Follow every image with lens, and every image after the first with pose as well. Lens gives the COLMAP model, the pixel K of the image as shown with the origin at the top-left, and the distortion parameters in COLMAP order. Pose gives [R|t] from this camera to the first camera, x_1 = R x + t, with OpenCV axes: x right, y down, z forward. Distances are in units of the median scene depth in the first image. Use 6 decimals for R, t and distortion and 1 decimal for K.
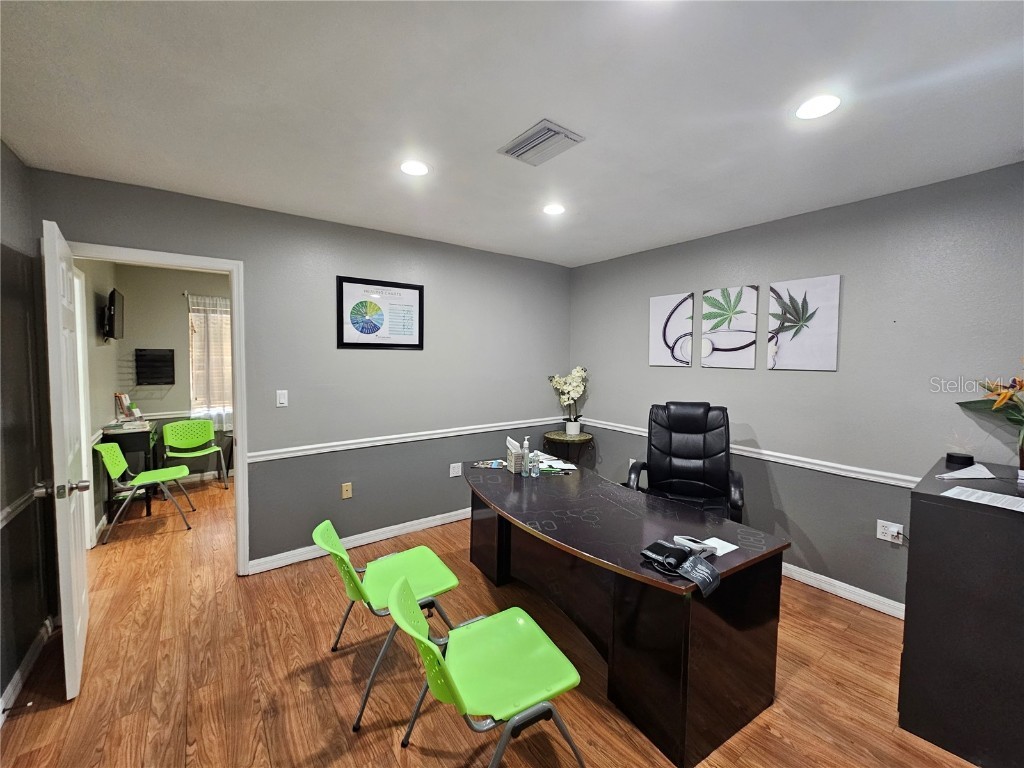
lens RADIAL K [[411.6, 0, 510.0], [0, 411.6, 380.6], [0, 0, 1]] dist [-0.000471, -0.000047]
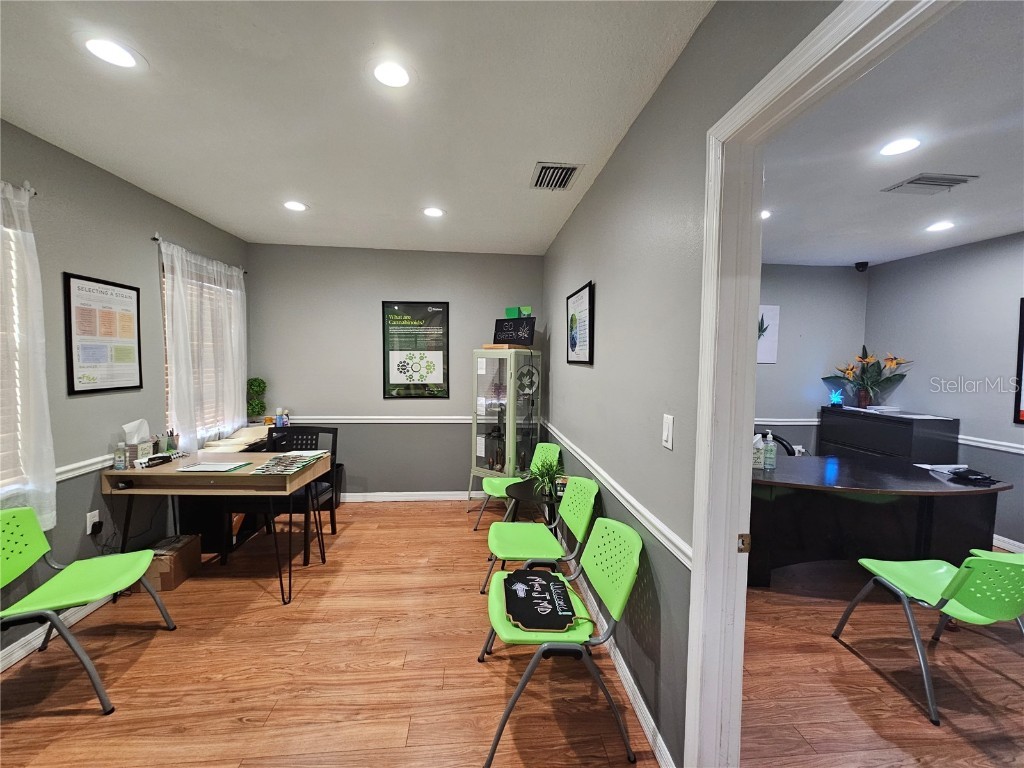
lens RADIAL K [[411.6, 0, 510.0], [0, 411.6, 380.6], [0, 0, 1]] dist [-0.000471, -0.000047]
pose [[0.533624, -0.048699, 0.844319, -0.675706], [0.037004, 0.998729, 0.034218, -0.027054], [-0.844912, 0.012983, 0.534748, 0.566439]]
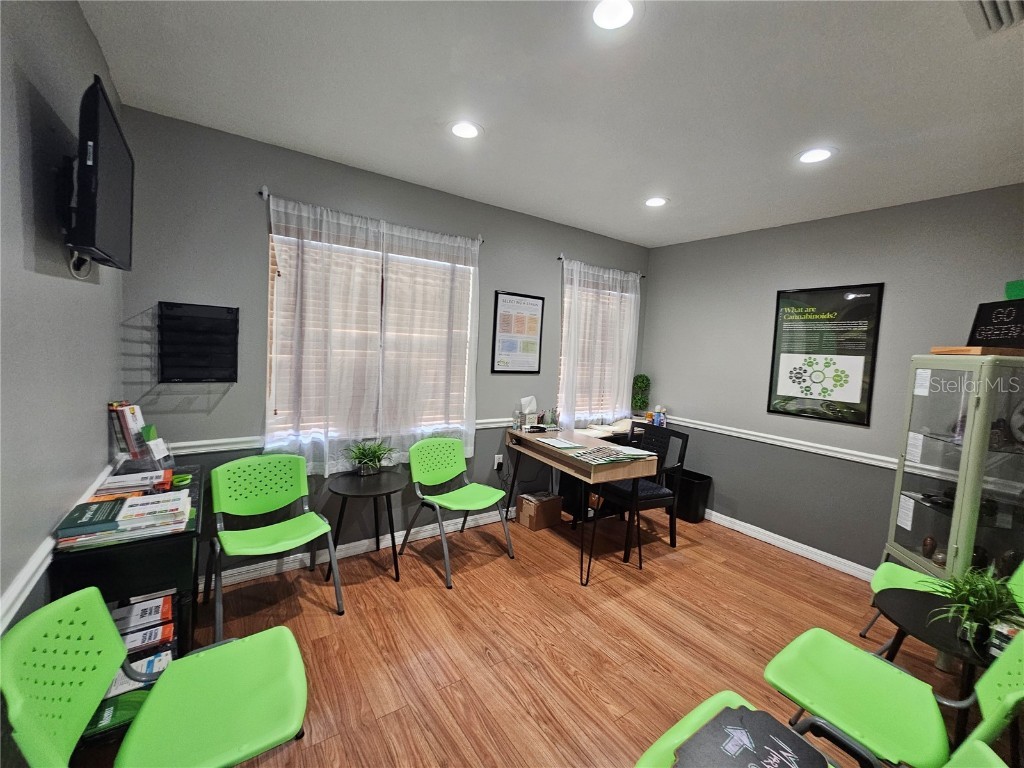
lens RADIAL K [[418.1, 0, 514.3], [0, 418.1, 378.3], [0, 0, 1]] dist [-0.000868, -0.000122]
pose [[0.998377, 0.049107, -0.028859, -0.485595], [-0.048426, 0.998543, 0.023827, -0.022694], [0.029987, -0.022391, 0.999299, 0.531690]]
